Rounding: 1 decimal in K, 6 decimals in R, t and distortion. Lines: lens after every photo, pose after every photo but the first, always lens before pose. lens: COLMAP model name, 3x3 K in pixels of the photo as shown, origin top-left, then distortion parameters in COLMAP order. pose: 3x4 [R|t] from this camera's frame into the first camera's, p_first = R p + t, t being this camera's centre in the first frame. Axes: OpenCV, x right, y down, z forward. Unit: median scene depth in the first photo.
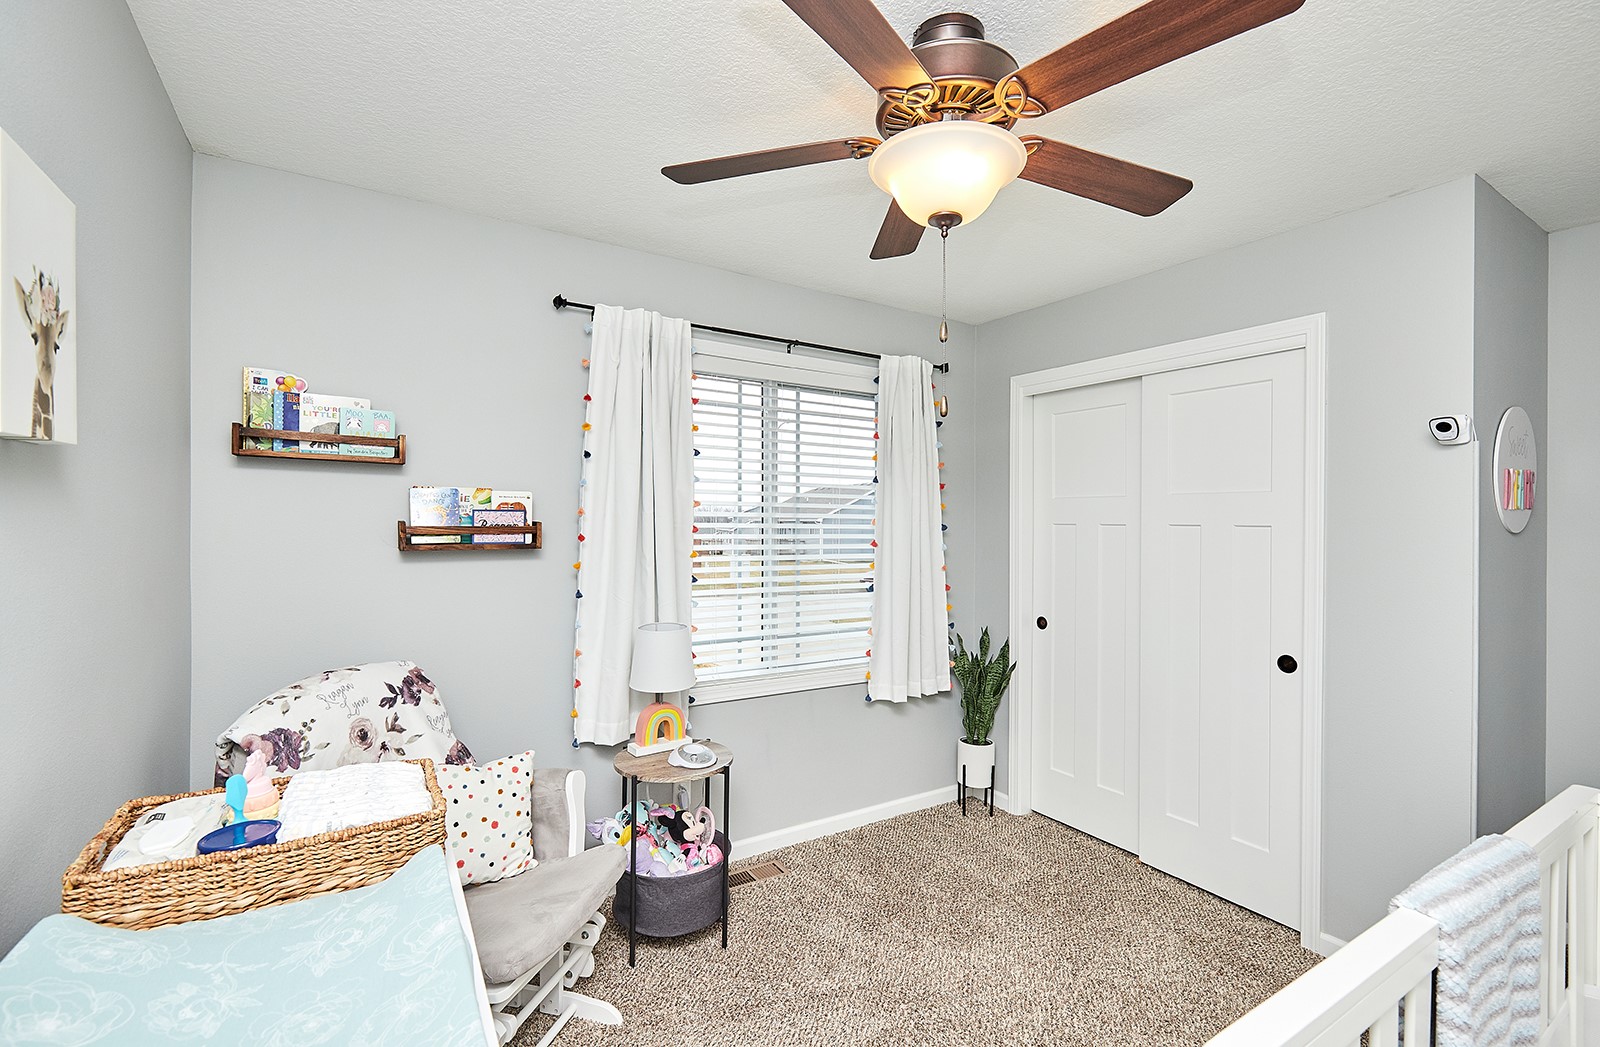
lens RADIAL K [[715.5, 0, 802.4], [0, 715.5, 526.3], [0, 0, 1]] dist [0.000886, -0.000208]
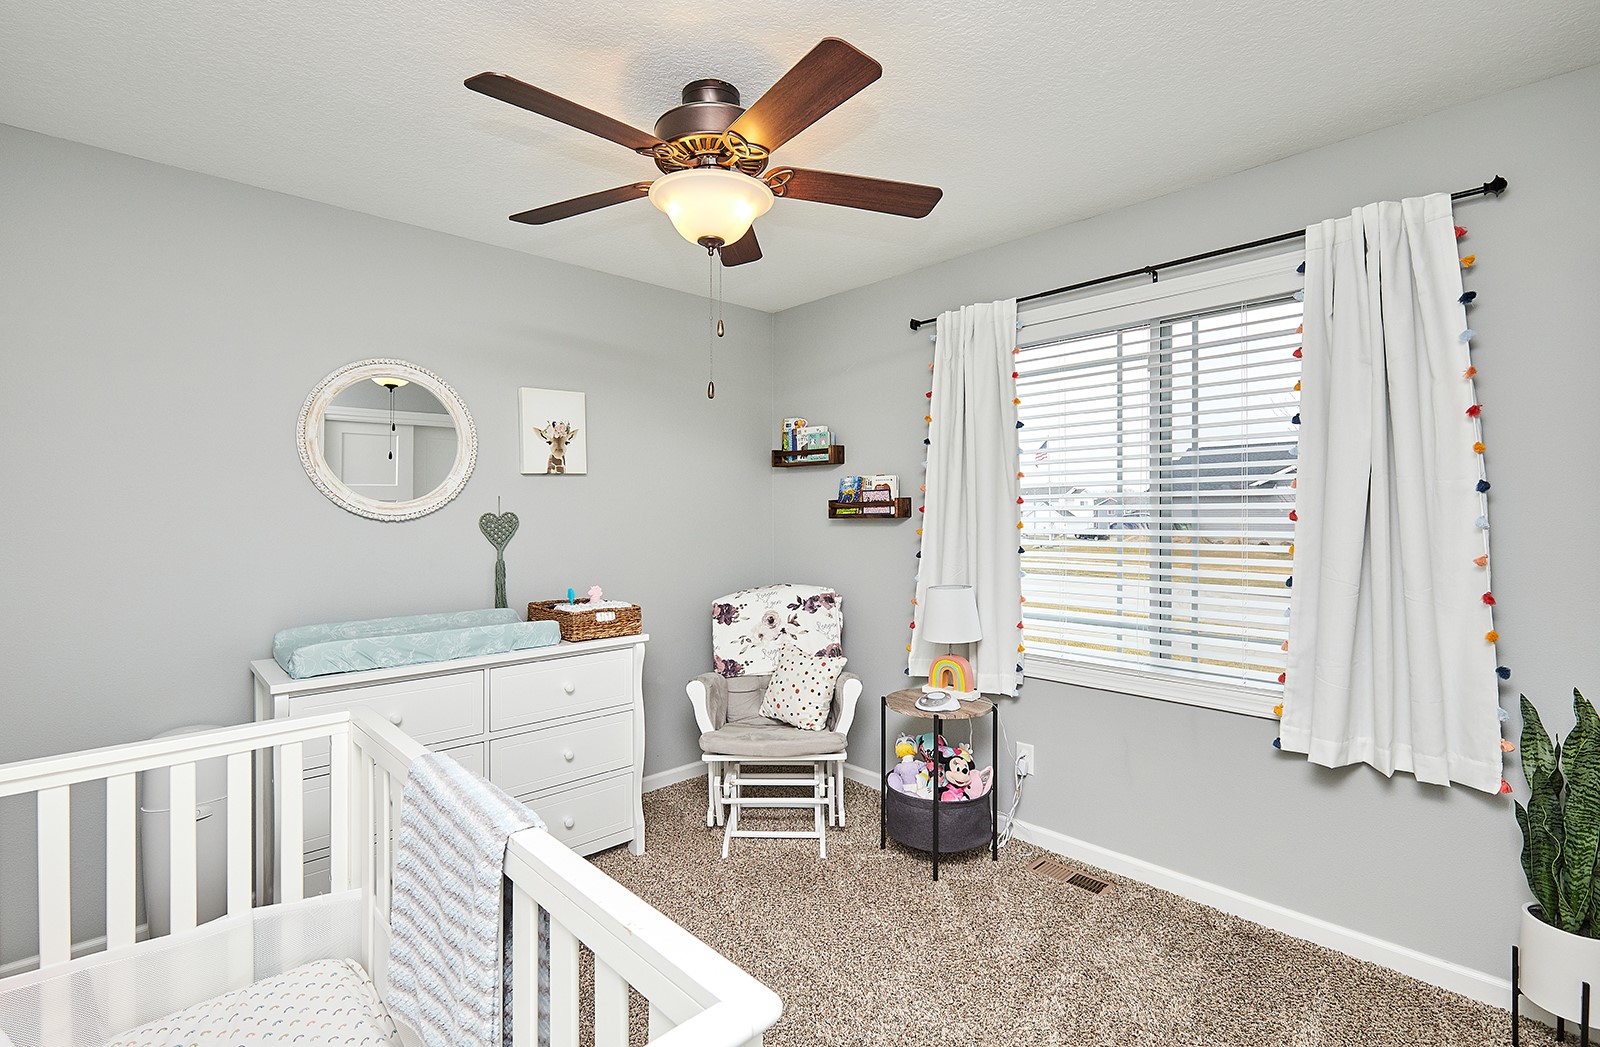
lens RADIAL K [[751.7, 0, 809.9], [0, 751.7, 508.9], [0, 0, 1]] dist [0.004170, 0.000832]
pose [[0.185188, -0.009430, -0.982658, 0.836648], [0.012827, 0.999892, -0.007178, 0.019535], [0.982619, -0.011275, 0.185289, 0.504011]]
